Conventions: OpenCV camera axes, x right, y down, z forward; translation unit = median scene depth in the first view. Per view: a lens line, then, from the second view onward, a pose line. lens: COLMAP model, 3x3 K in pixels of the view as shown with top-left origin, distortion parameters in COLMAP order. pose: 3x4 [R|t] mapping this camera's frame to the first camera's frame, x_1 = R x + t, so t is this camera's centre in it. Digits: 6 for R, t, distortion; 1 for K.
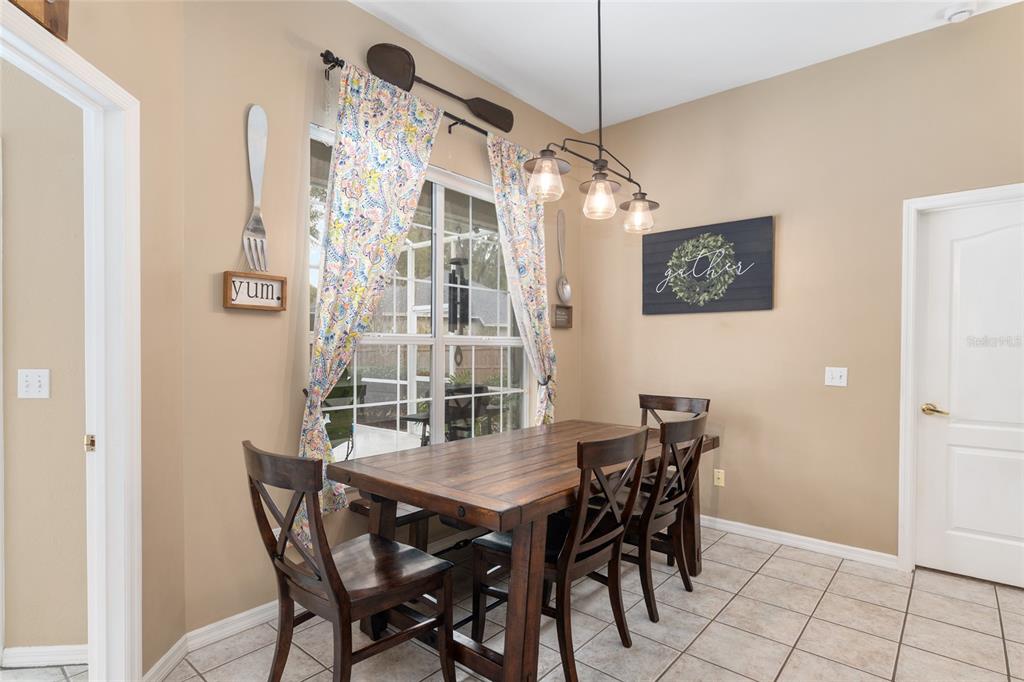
lens RADIAL K [[518.9, 0, 505.9], [0, 518.9, 358.1], [0, 0, 1]] dist [-0.004853, -0.000099]
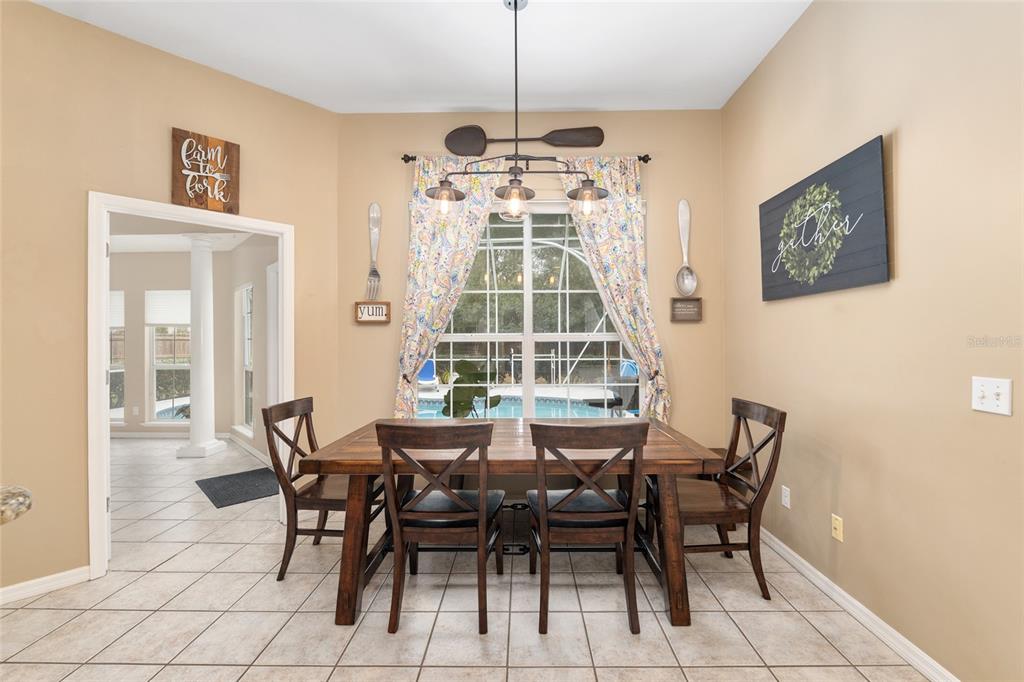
lens RADIAL K [[420.9, 0, 521.3], [0, 420.9, 339.2], [0, 0, 1]] dist [-0.012661, 0.000006]
pose [[0.650485, -0.011949, -0.759425, 0.574112], [-0.005640, 0.999773, -0.020562, -0.009116], [0.759499, 0.017659, 0.650269, 0.311874]]
